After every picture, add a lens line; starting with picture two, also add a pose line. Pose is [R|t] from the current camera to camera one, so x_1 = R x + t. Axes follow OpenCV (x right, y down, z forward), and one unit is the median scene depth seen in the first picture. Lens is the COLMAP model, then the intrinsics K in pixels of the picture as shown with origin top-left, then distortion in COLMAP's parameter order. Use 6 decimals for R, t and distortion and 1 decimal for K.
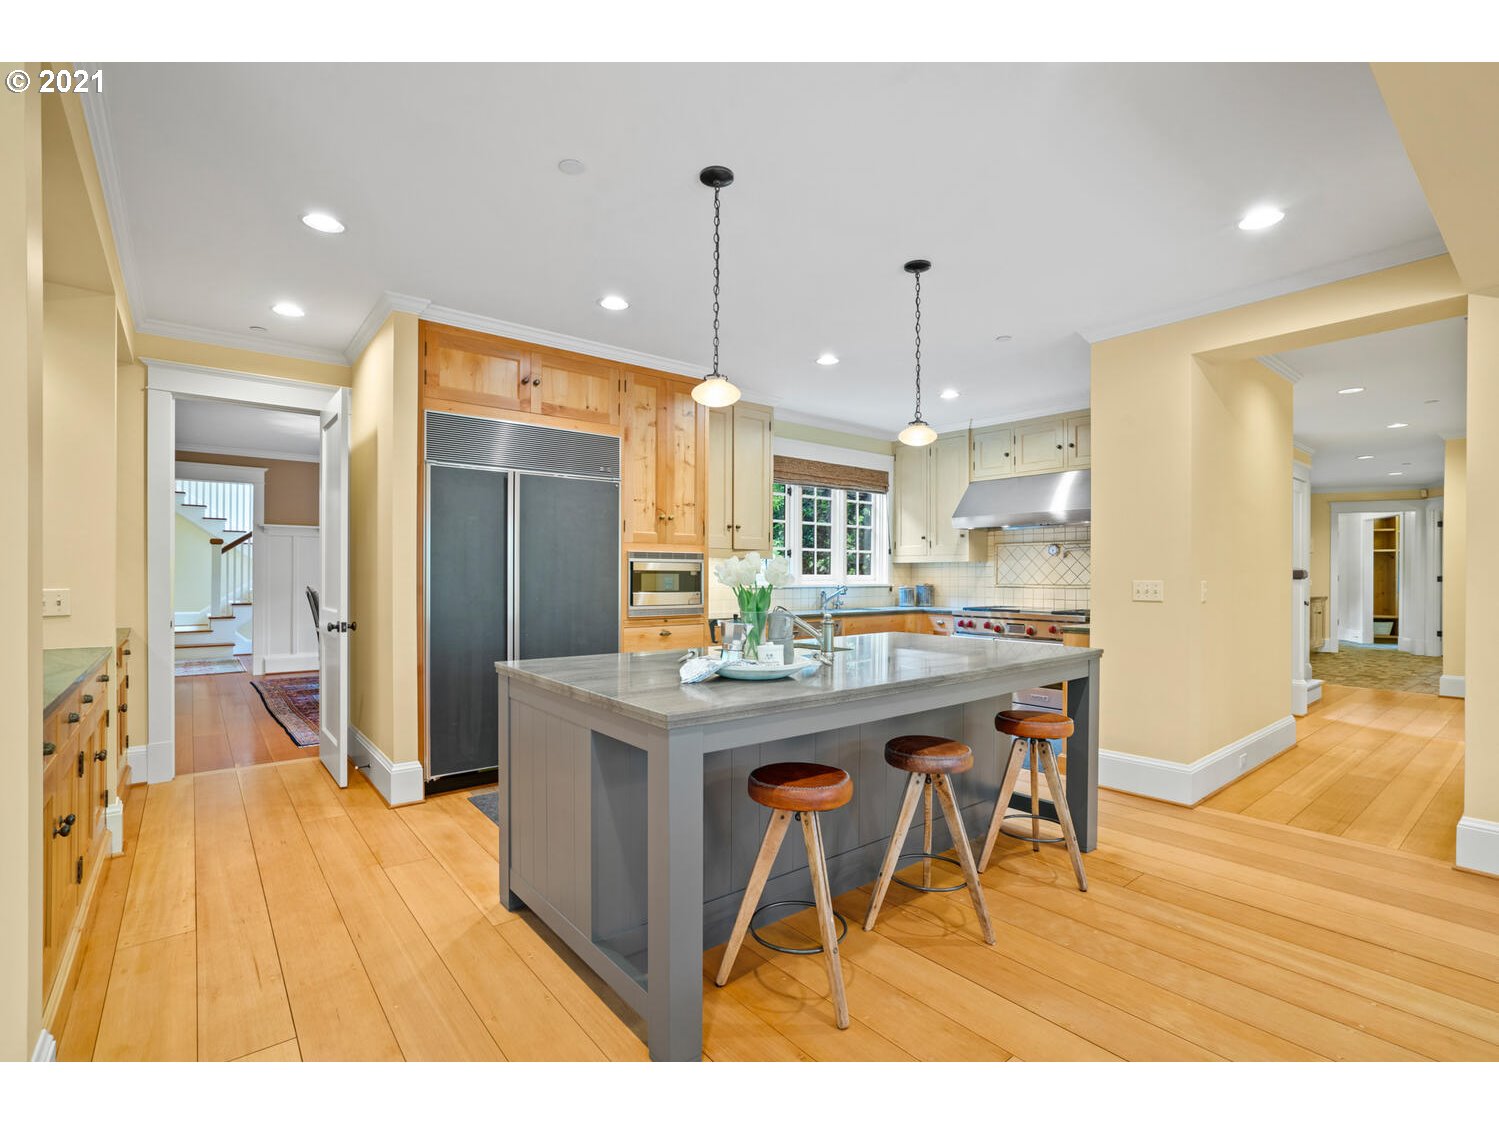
lens RADIAL K [[706.1, 0, 750.2], [0, 706.1, 570.6], [0, 0, 1]] dist [-0.001587, -0.000003]
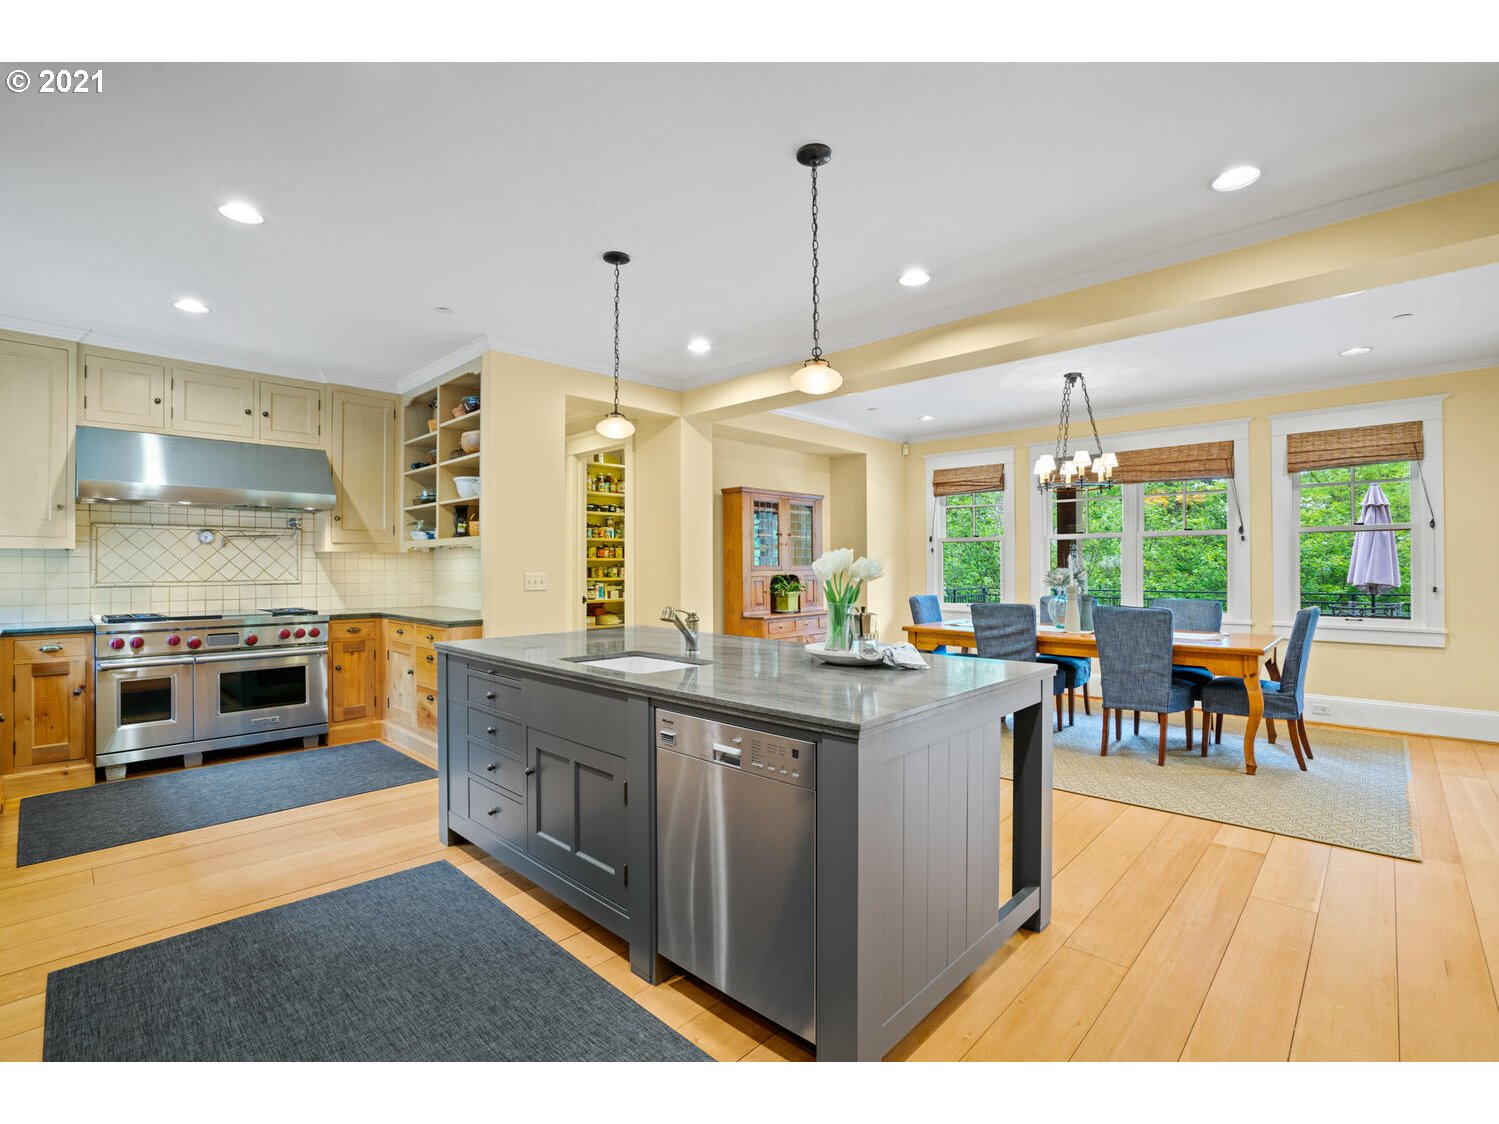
lens RADIAL K [[706.1, 0, 750.2], [0, 706.1, 570.6], [0, 0, 1]] dist [-0.001587, -0.000003]
pose [[-0.098385, -0.009054, 0.995107, -0.416569], [-0.004479, 0.999953, 0.008655, -0.001365], [-0.995138, -0.003605, -0.098421, 0.485609]]
